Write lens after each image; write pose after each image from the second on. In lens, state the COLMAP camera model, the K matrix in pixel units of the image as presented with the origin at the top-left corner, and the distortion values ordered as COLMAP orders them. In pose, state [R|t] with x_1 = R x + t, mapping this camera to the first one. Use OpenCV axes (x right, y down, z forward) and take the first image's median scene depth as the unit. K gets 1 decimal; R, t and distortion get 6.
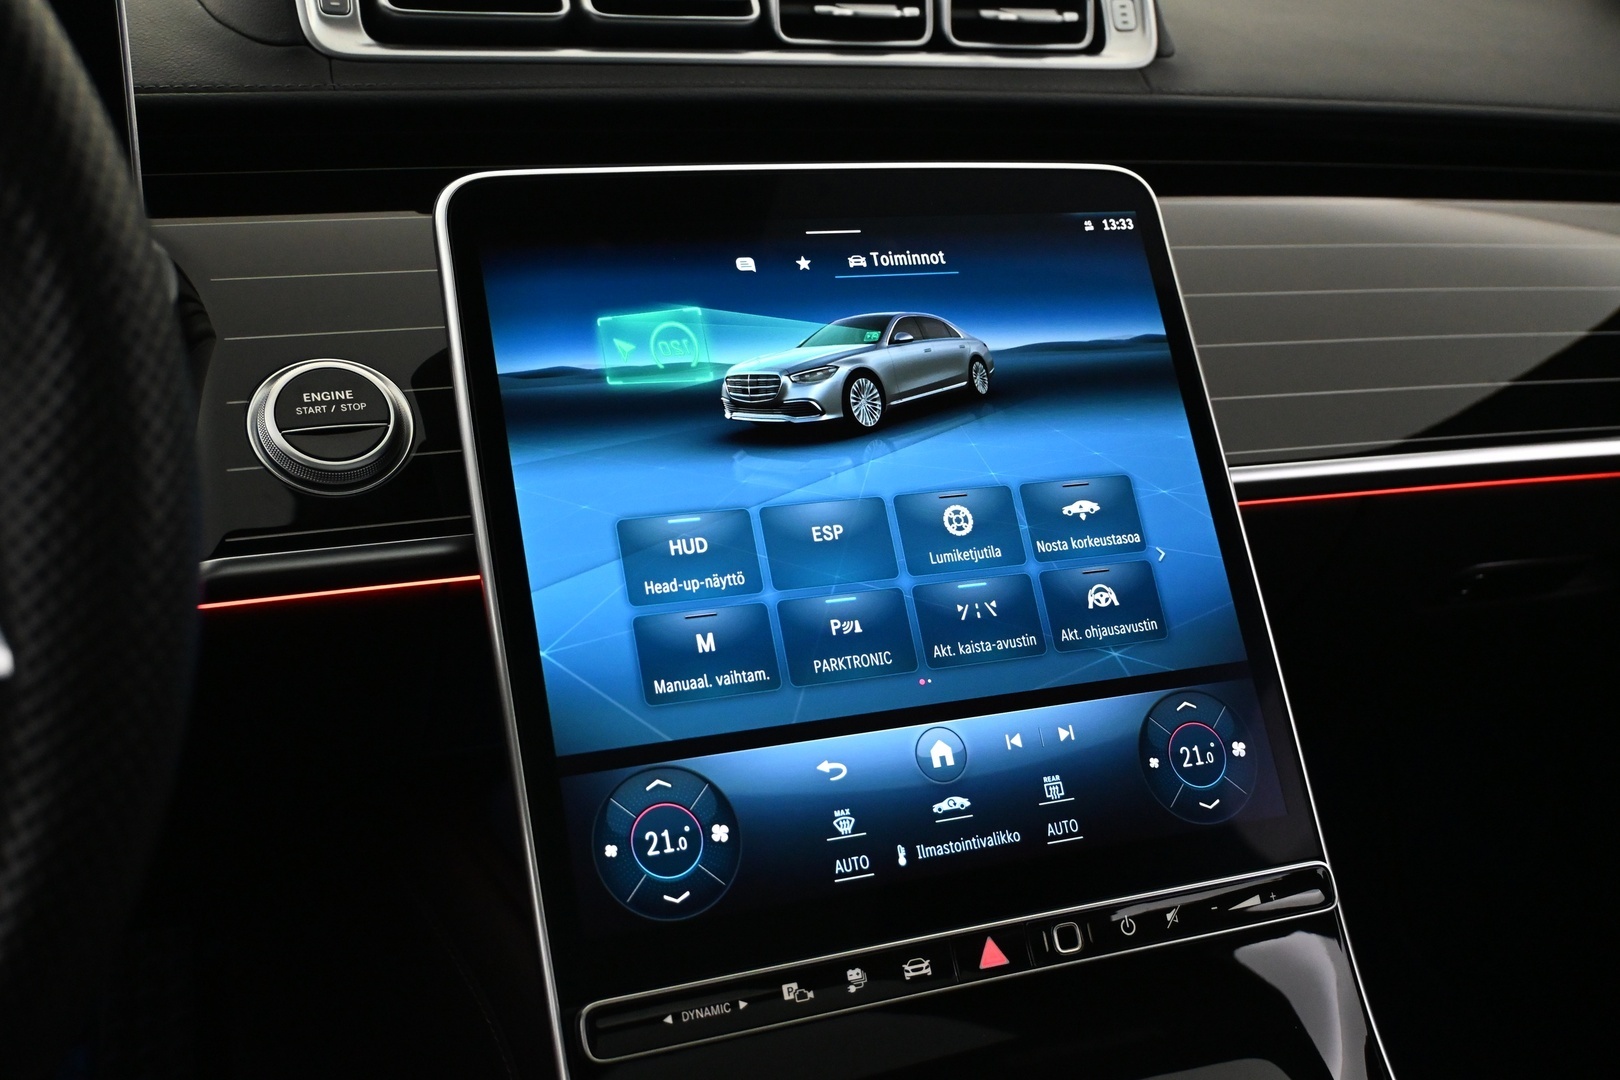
lens RADIAL K [[1684.9, 0, 807.5], [0, 1684.9, 543.4], [0, 0, 1]] dist [-0.031515, 0.000000]
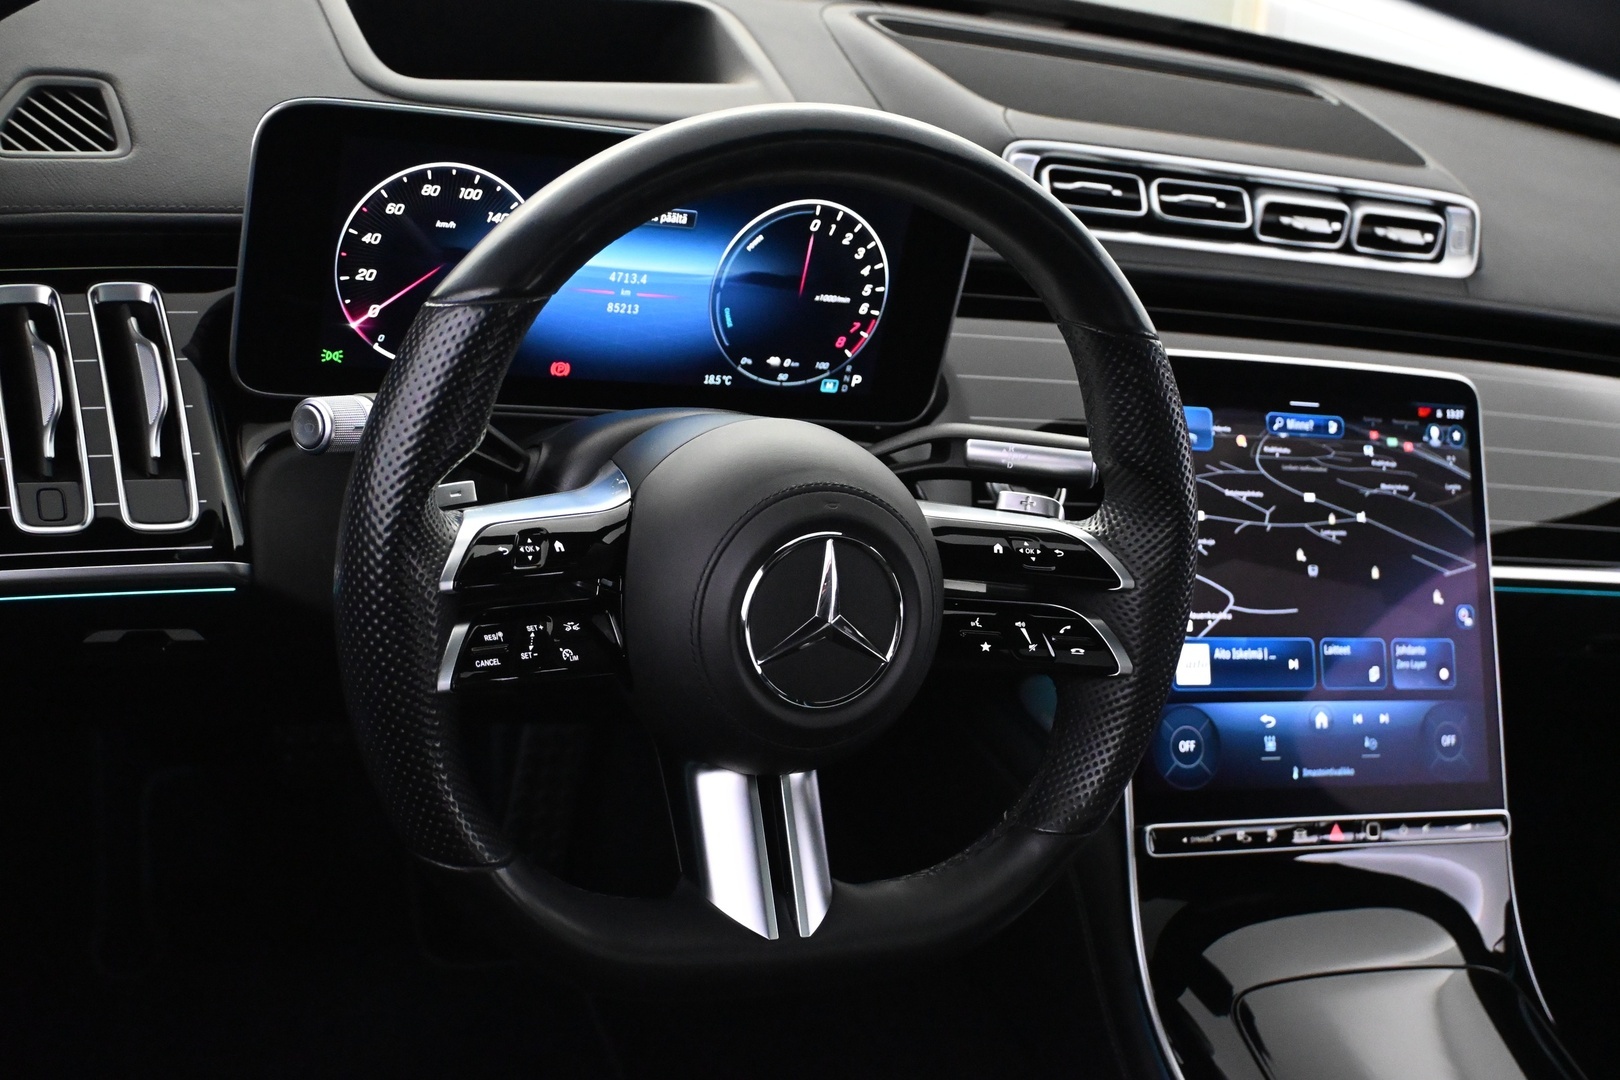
lens RADIAL K [[2168.9, 0, 732.8], [0, 2168.9, 533.8], [0, 0, 1]] dist [-0.057725, 0.000000]
pose [[0.982743, 0.169257, 0.074620, -0.725280], [-0.176818, 0.978052, 0.110223, -0.206347], [-0.054326, -0.121515, 0.991102, -1.188288]]
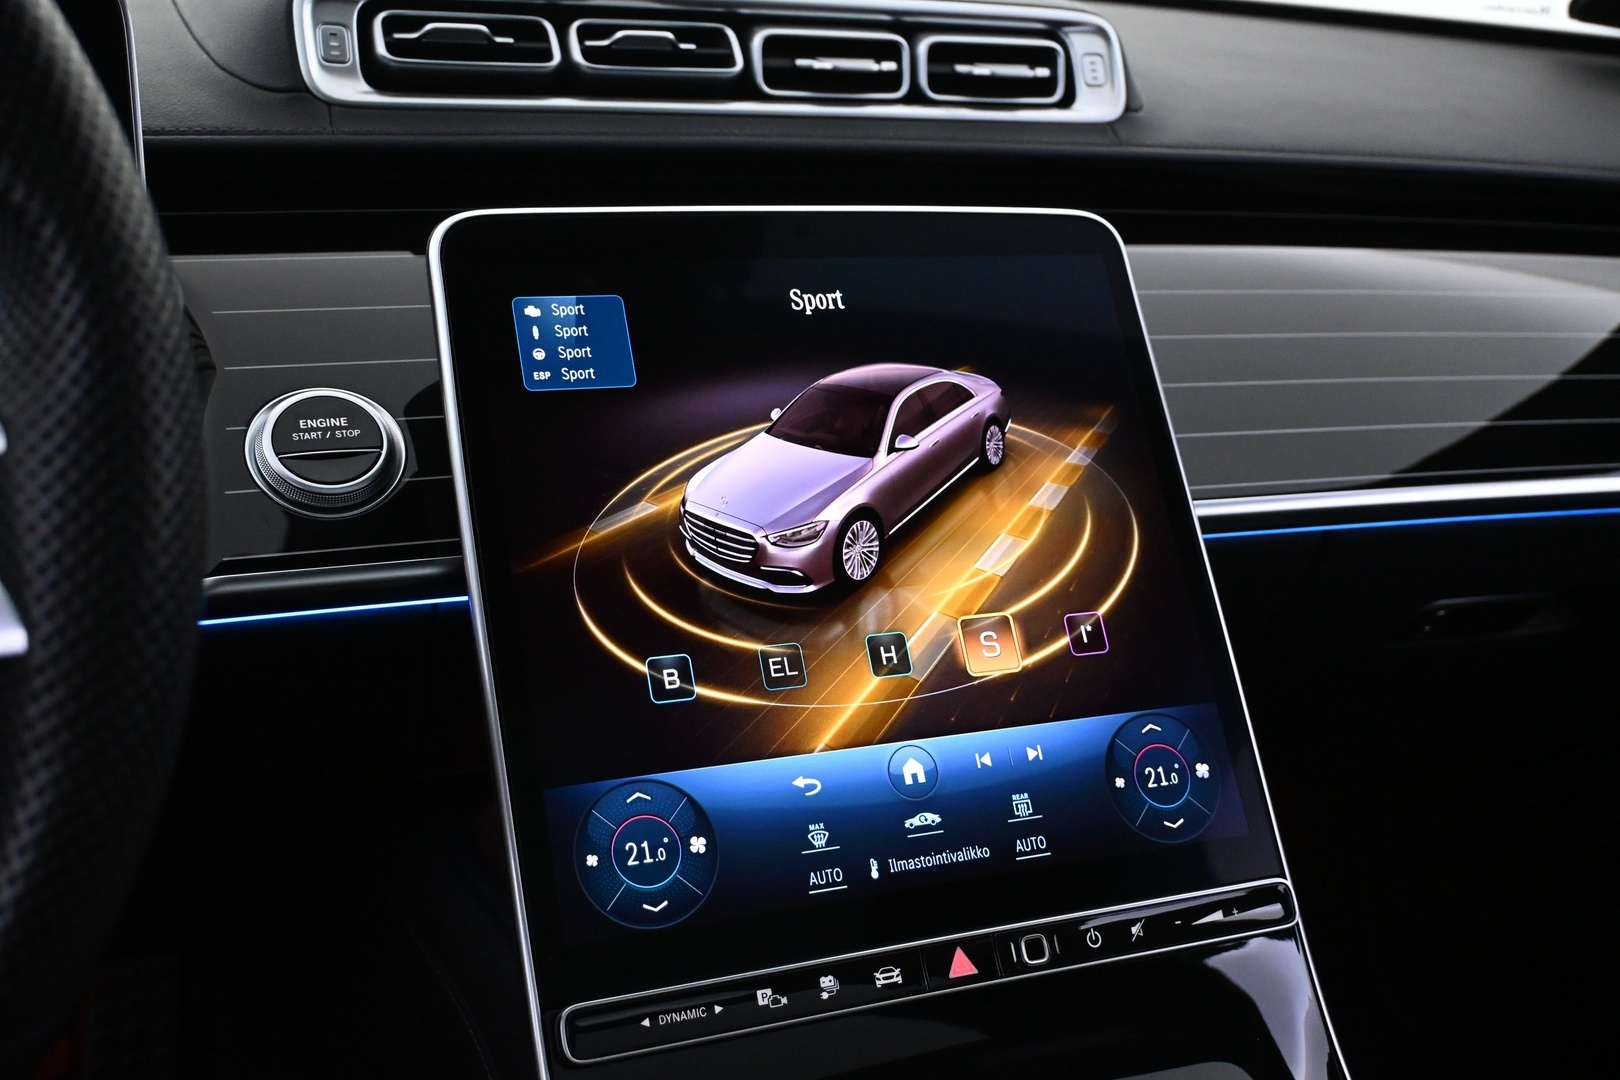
lens RADIAL K [[1684.9, 0, 807.5], [0, 1684.9, 543.5], [0, 0, 1]] dist [-0.031515, 0.000000]
pose [[0.999972, 0.003849, 0.006344, 0.007505], [-0.003592, 0.999189, -0.040102, 0.026692], [-0.006493, 0.040078, 0.999175, -0.036624]]
